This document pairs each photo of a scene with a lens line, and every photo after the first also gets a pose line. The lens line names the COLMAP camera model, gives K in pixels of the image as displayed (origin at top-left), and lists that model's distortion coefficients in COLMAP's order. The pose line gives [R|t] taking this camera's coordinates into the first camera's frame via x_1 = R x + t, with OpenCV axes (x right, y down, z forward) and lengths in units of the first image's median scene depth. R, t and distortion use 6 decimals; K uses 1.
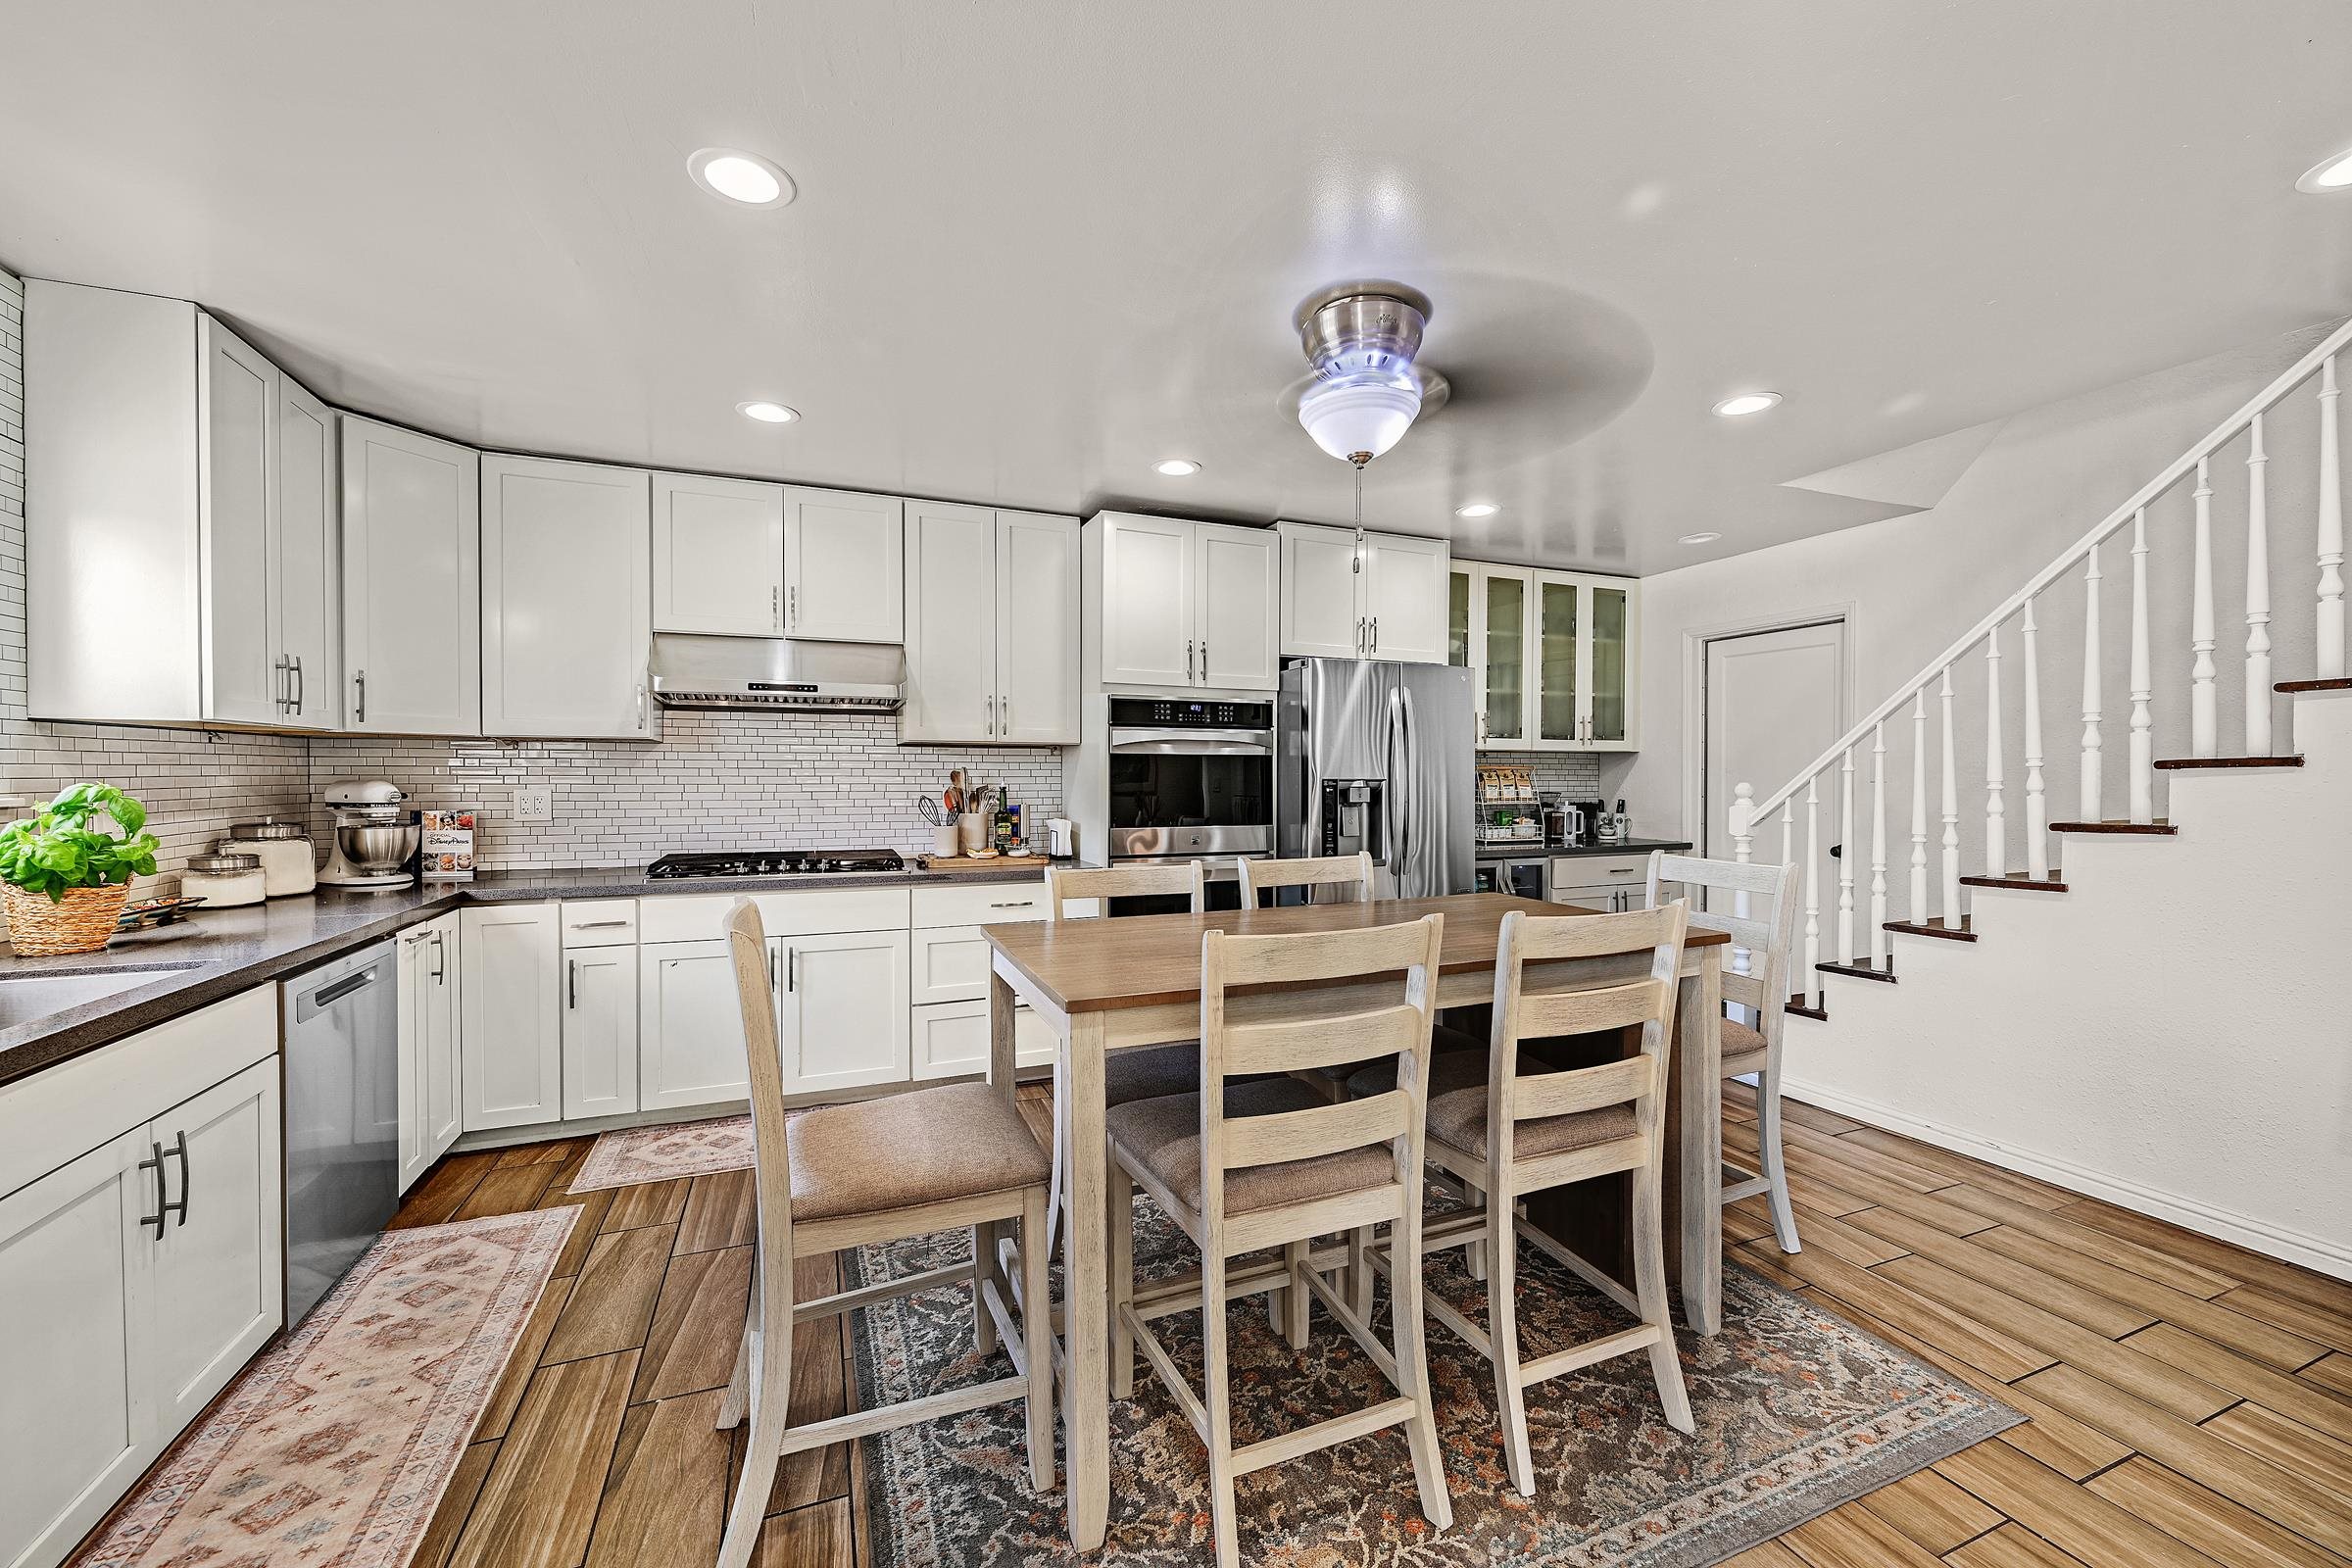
lens RADIAL K [[926.2, 0, 1176.0], [0, 926.2, 784.0], [0, 0, 1]] dist [-0.001006, -0.000254]
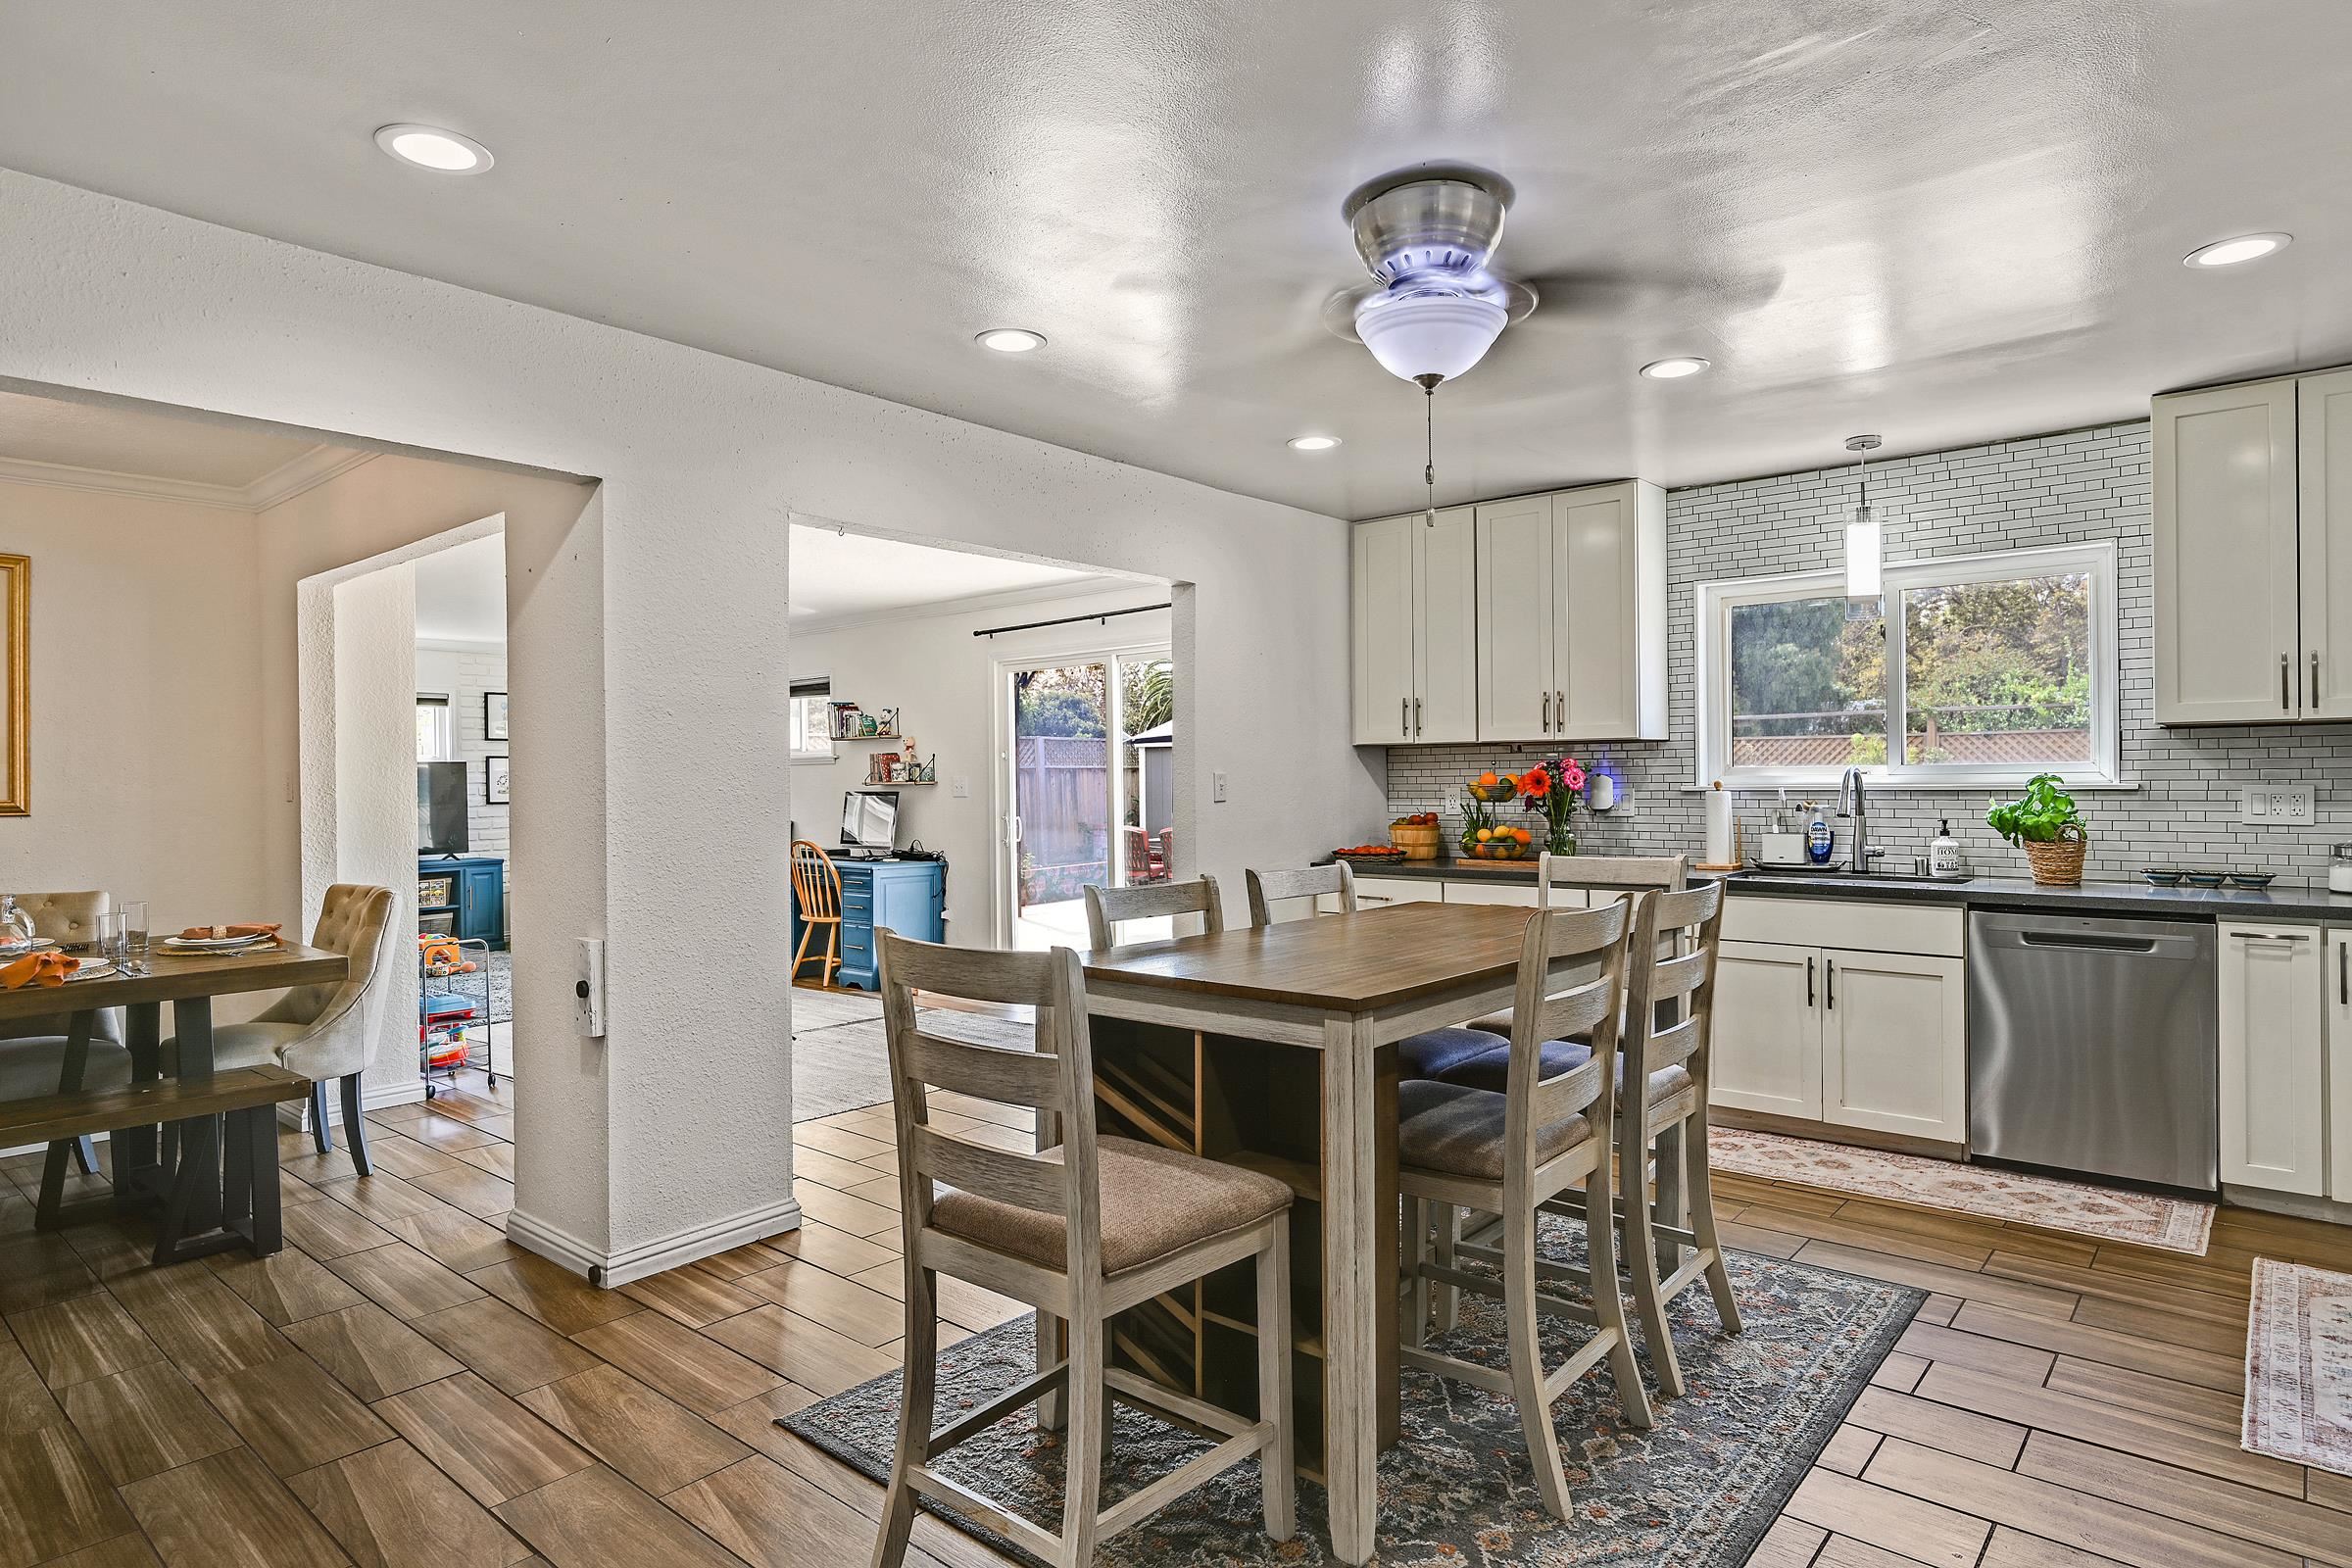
lens RADIAL K [[1298.1, 0, 1176.0], [0, 1298.1, 784.0], [0, 0, 1]] dist [0.000557, 0.001115]
pose [[-0.888703, 0.010839, -0.458356, 0.554044], [0.002988, 0.999836, 0.017851, -0.013637], [0.458474, 0.014495, -0.888589, 1.150863]]
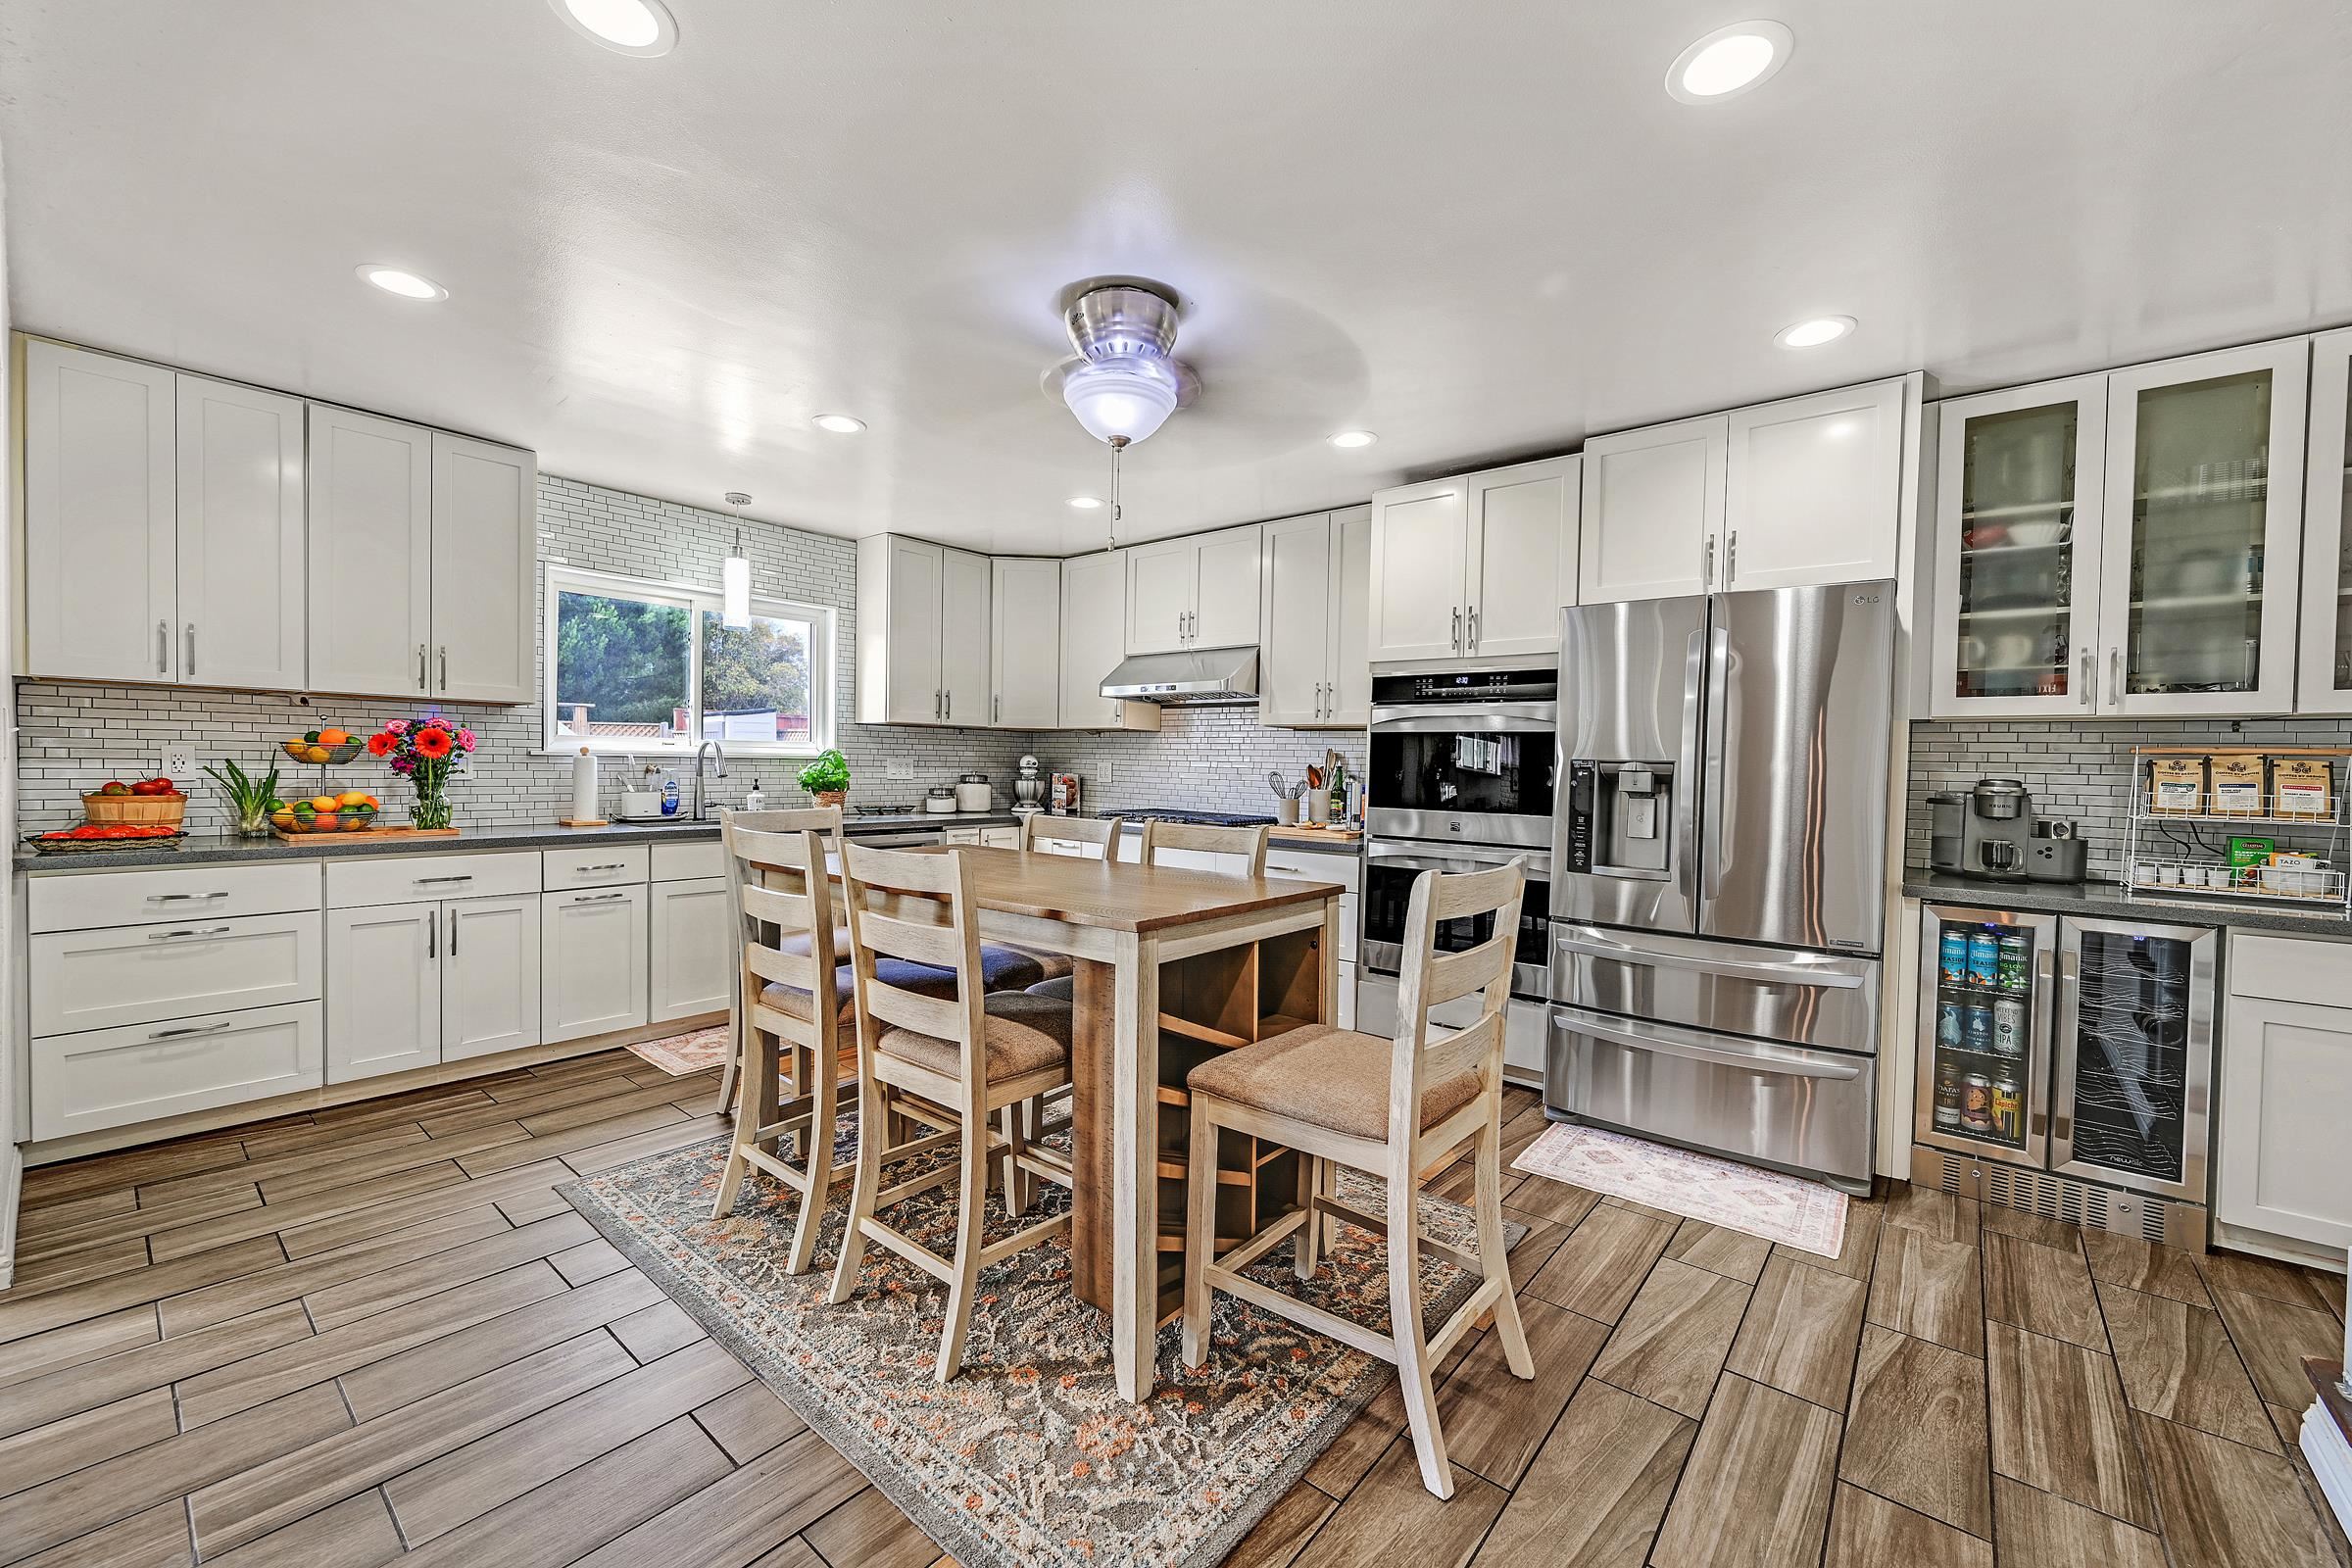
lens RADIAL K [[926.2, 0, 1176.0], [0, 926.2, 784.0], [0, 0, 1]] dist [-0.001006, -0.000254]
pose [[0.464482, 0.027299, -0.885162, 0.715252], [-0.030331, 0.999429, 0.014908, 0.014414], [0.885063, 0.019923, 0.465044, 0.345502]]
